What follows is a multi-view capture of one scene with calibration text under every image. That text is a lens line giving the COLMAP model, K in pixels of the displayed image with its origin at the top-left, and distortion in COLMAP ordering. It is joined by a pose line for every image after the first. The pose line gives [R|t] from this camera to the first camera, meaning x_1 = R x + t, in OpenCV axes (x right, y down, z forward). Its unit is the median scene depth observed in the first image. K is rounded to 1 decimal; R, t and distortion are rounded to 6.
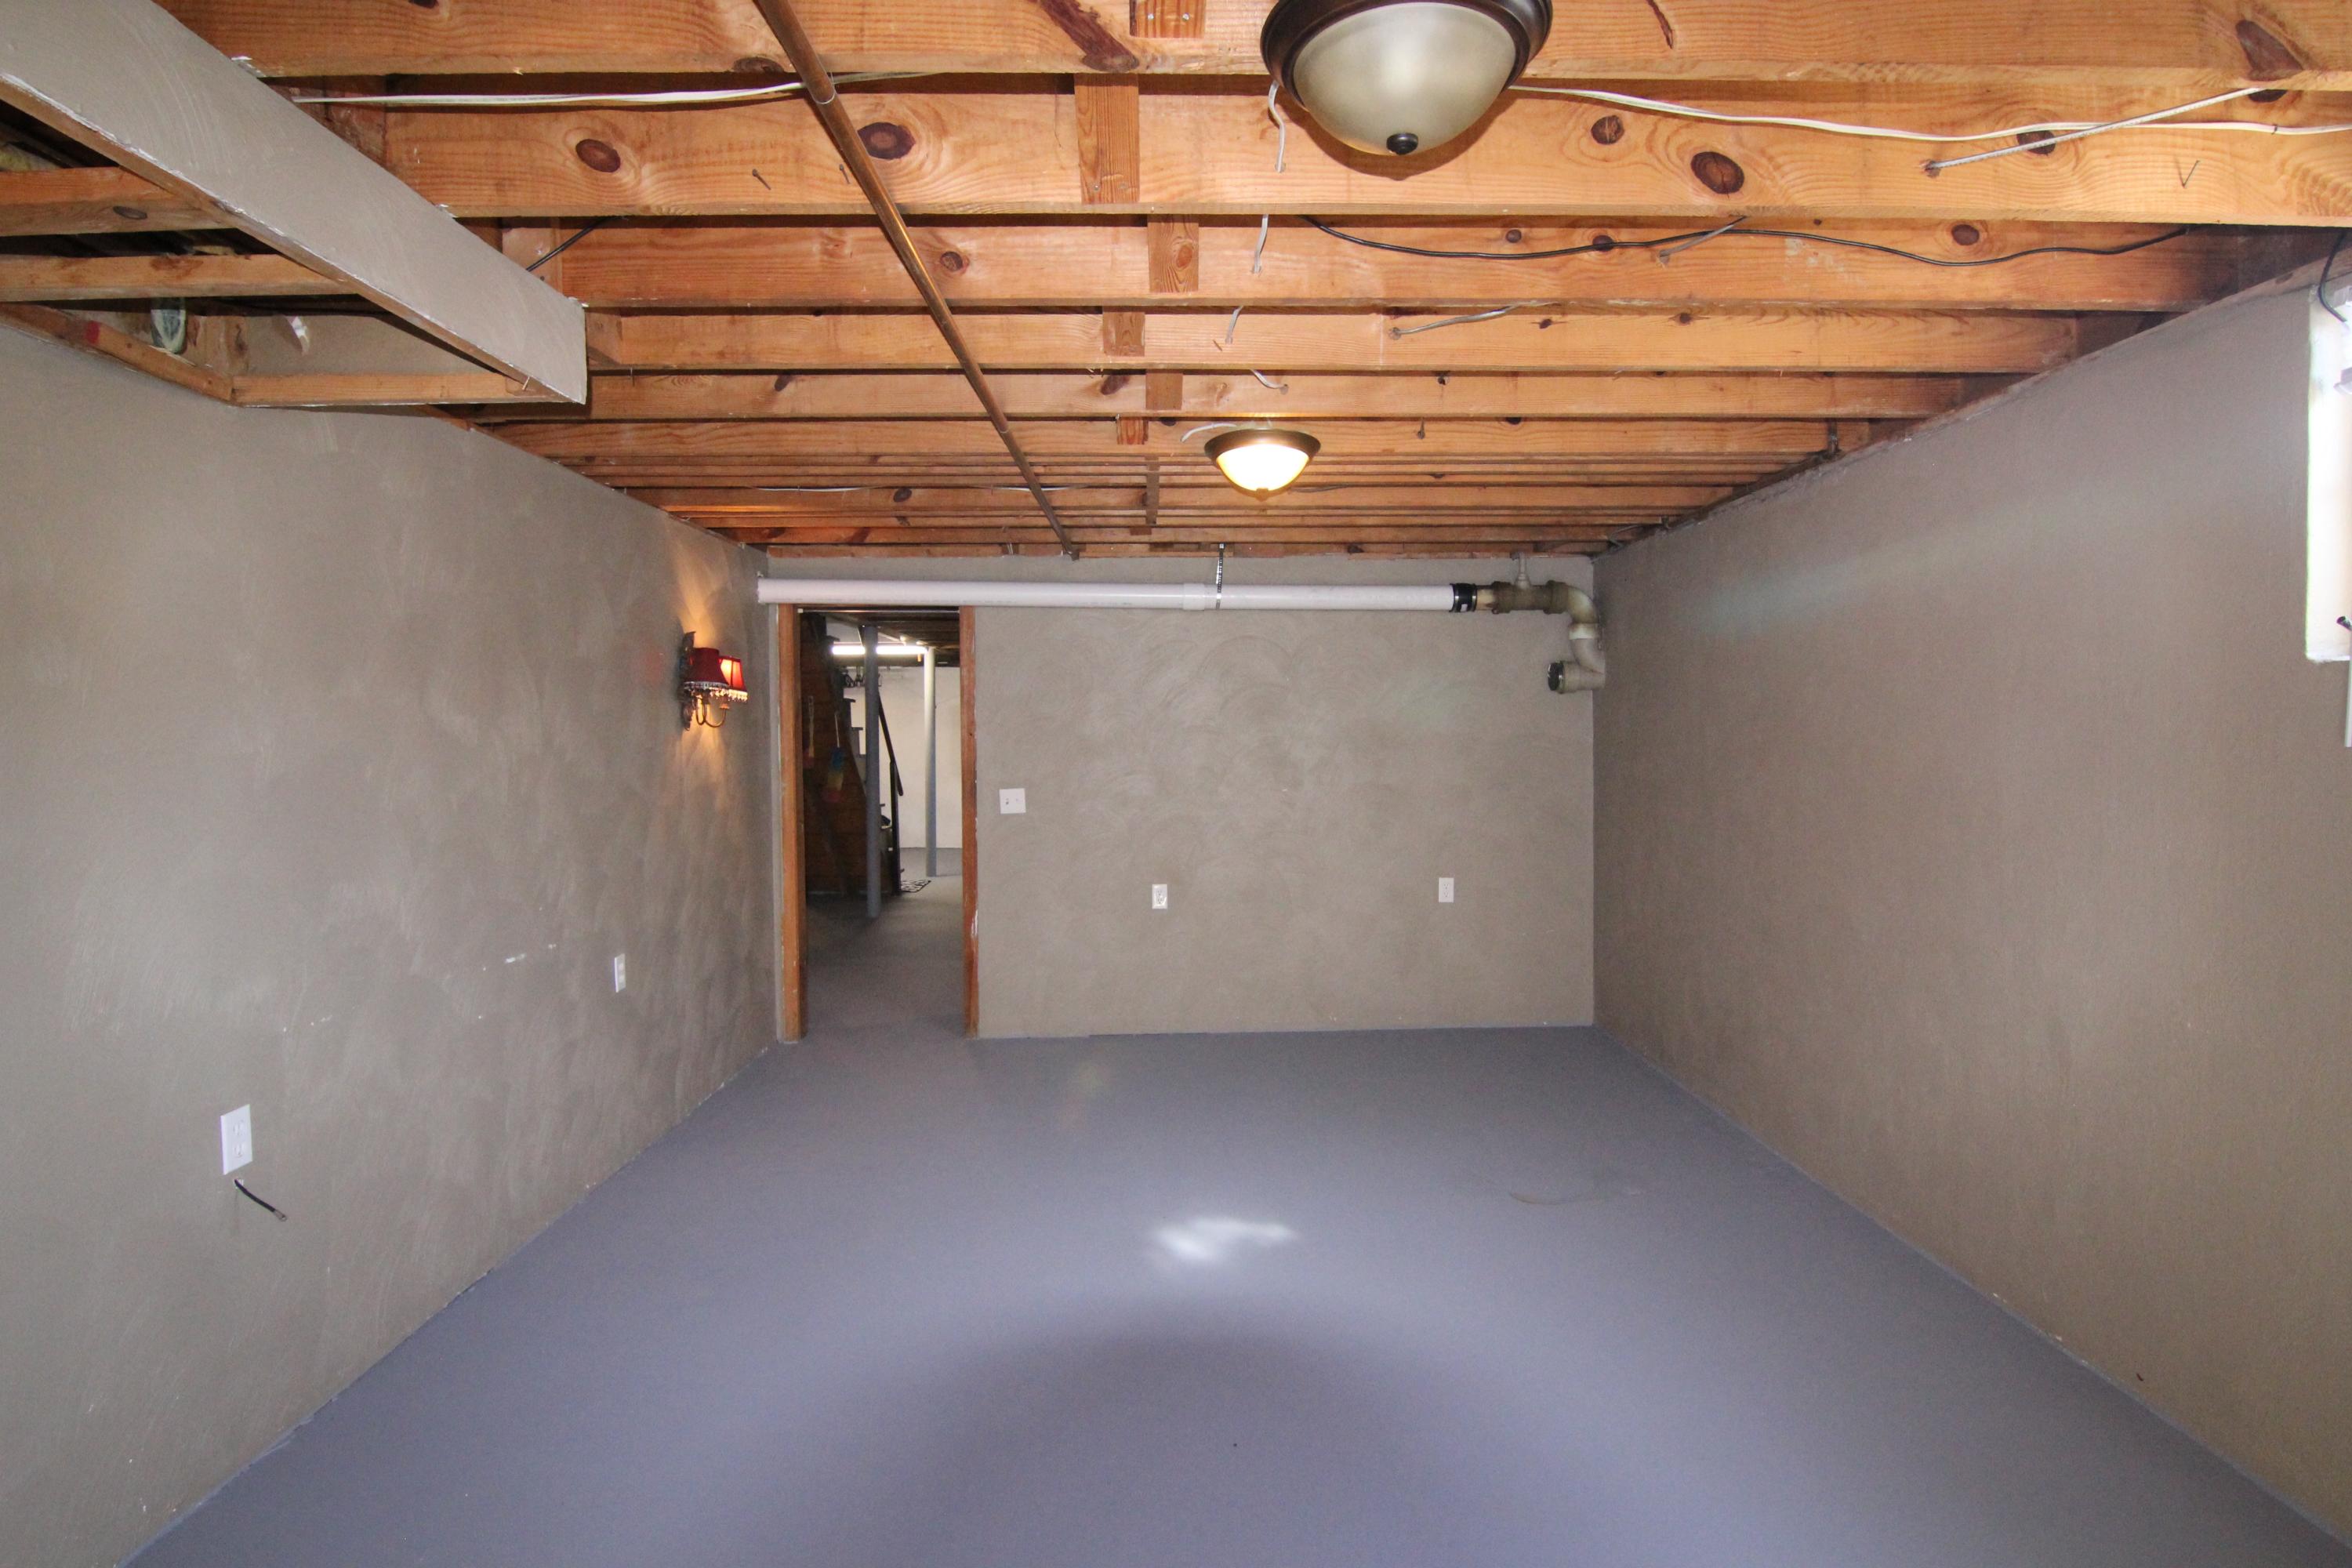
lens RADIAL K [[1196.1, 0, 1182.0], [0, 1196.1, 792.9], [0, 0, 1]] dist [-0.006058, -0.010156]
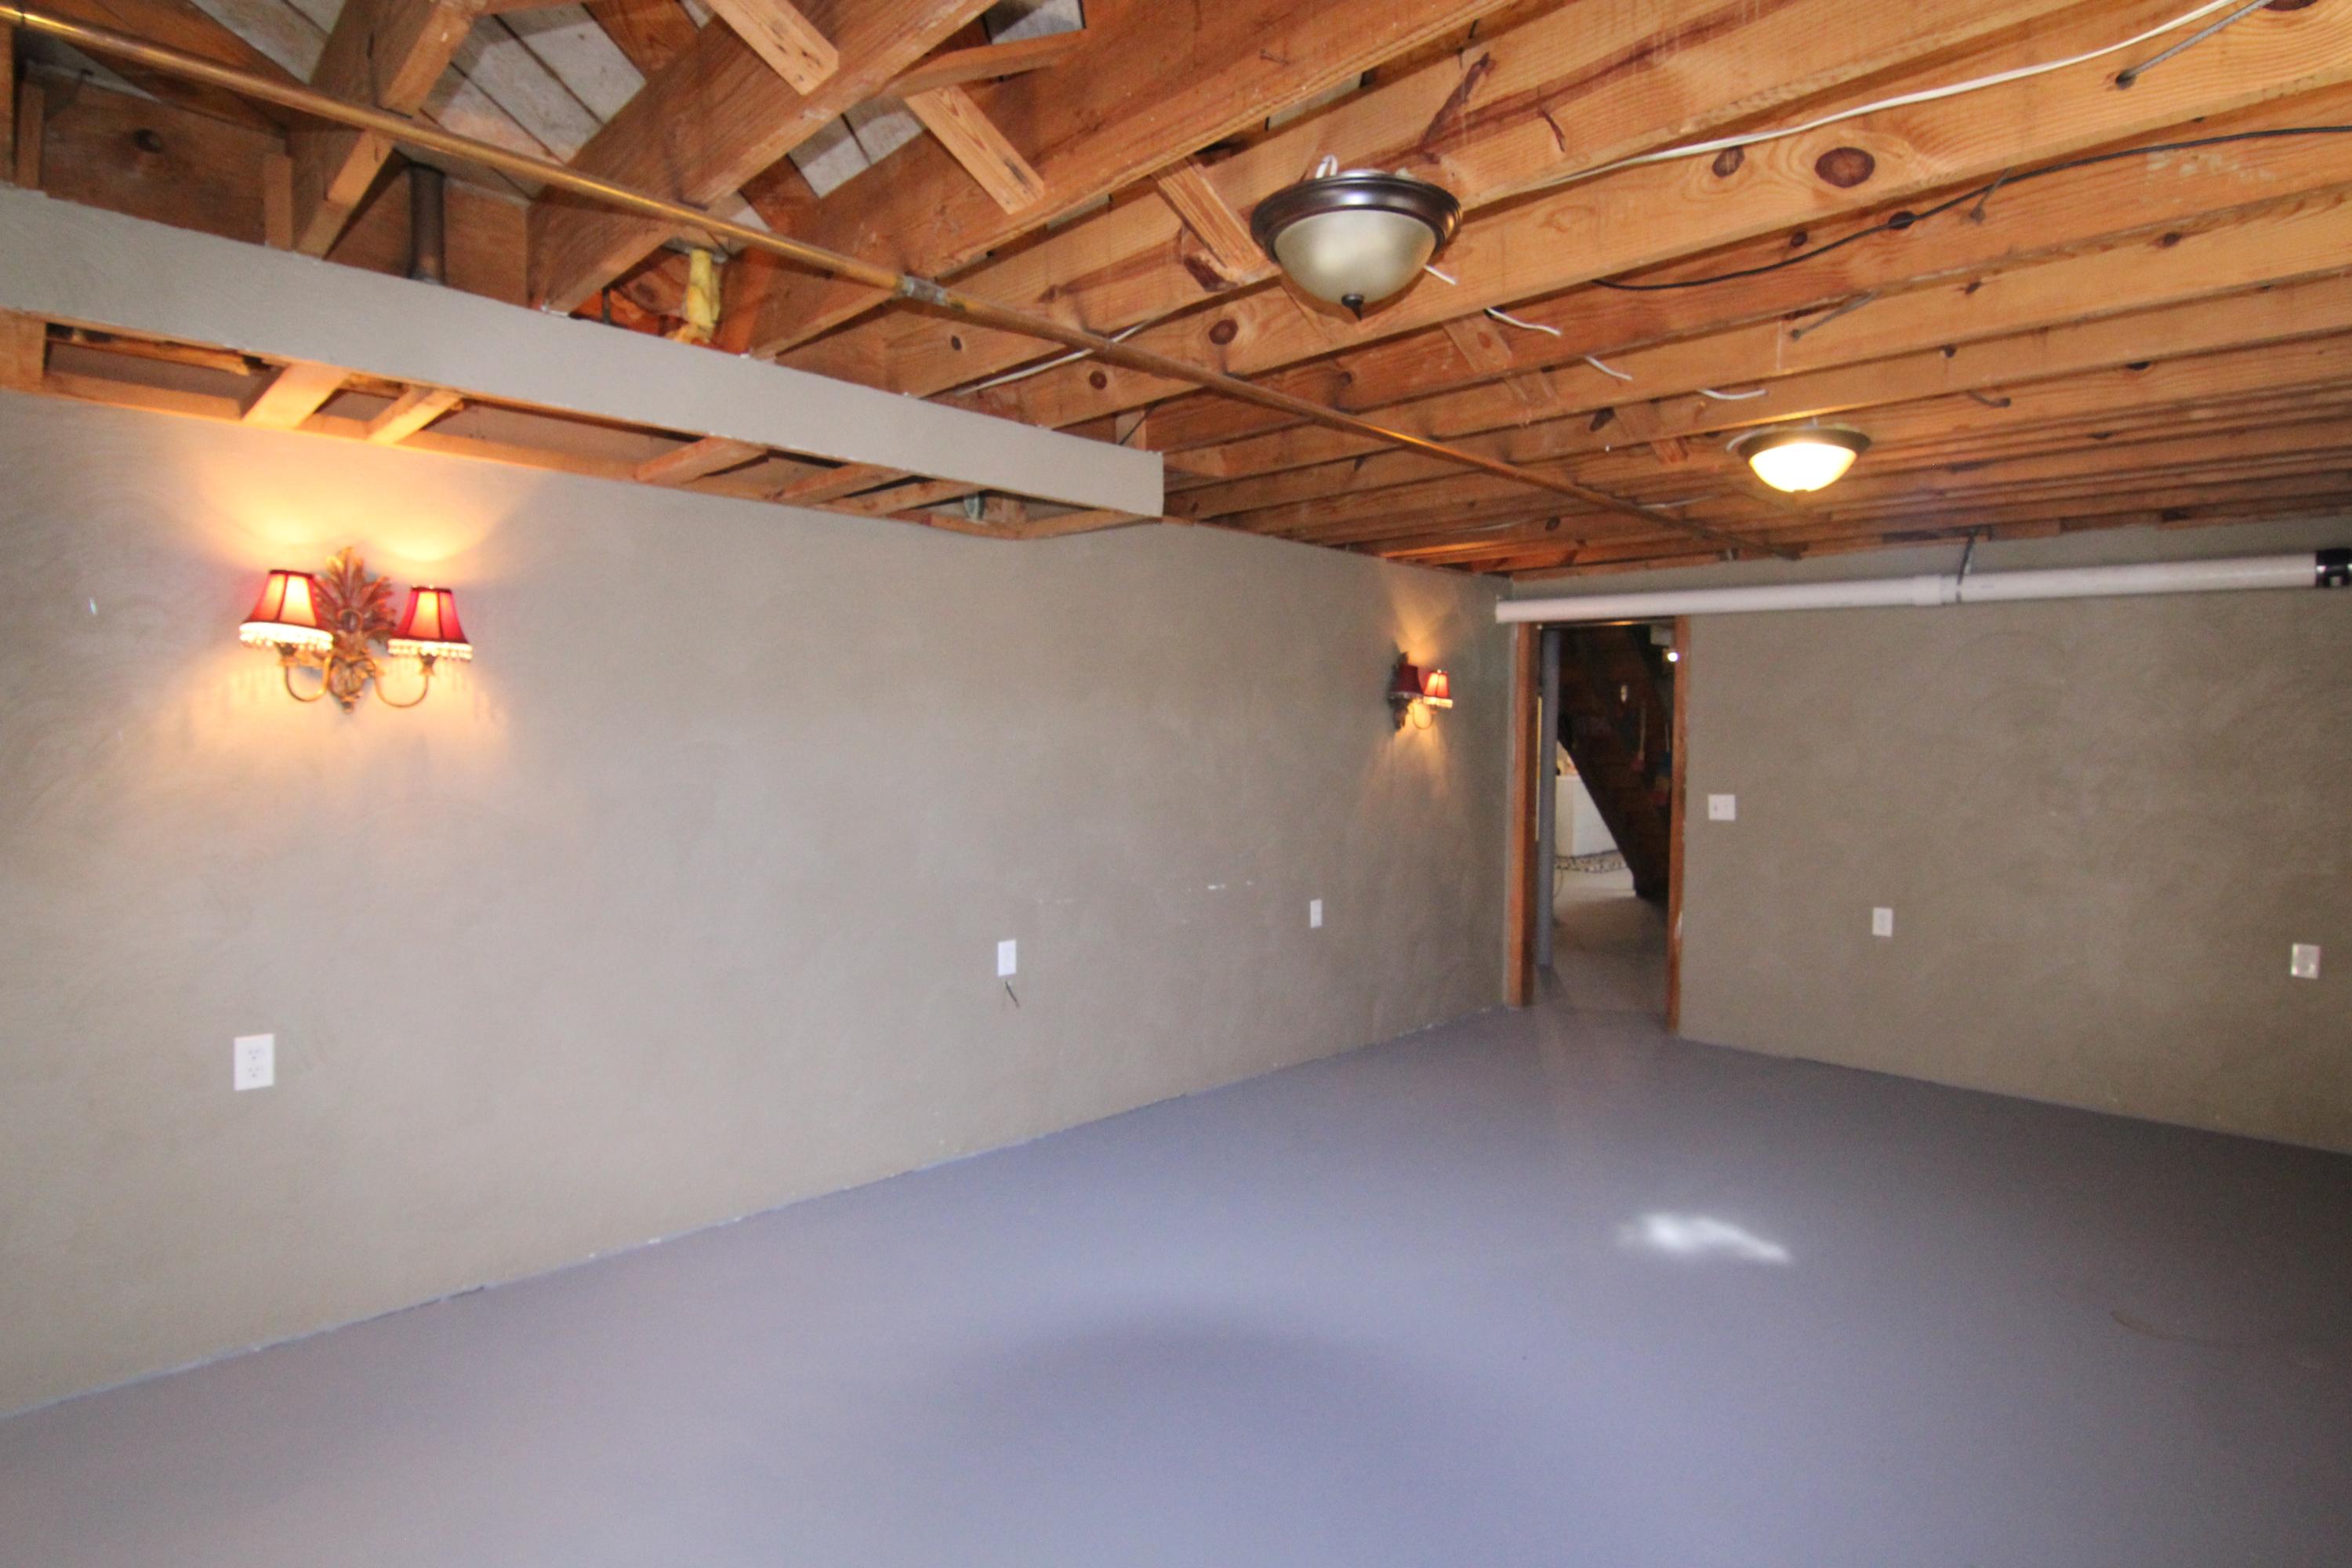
lens RADIAL K [[1196.1, 0, 1186.8], [0, 1196.1, 793.6], [0, 0, 1]] dist [-0.006058, -0.010156]
pose [[0.691488, 0.050434, -0.720625, 0.355548], [-0.053272, 0.998404, 0.018757, 0.000873], [0.720421, 0.025419, 0.693071, -0.022621]]
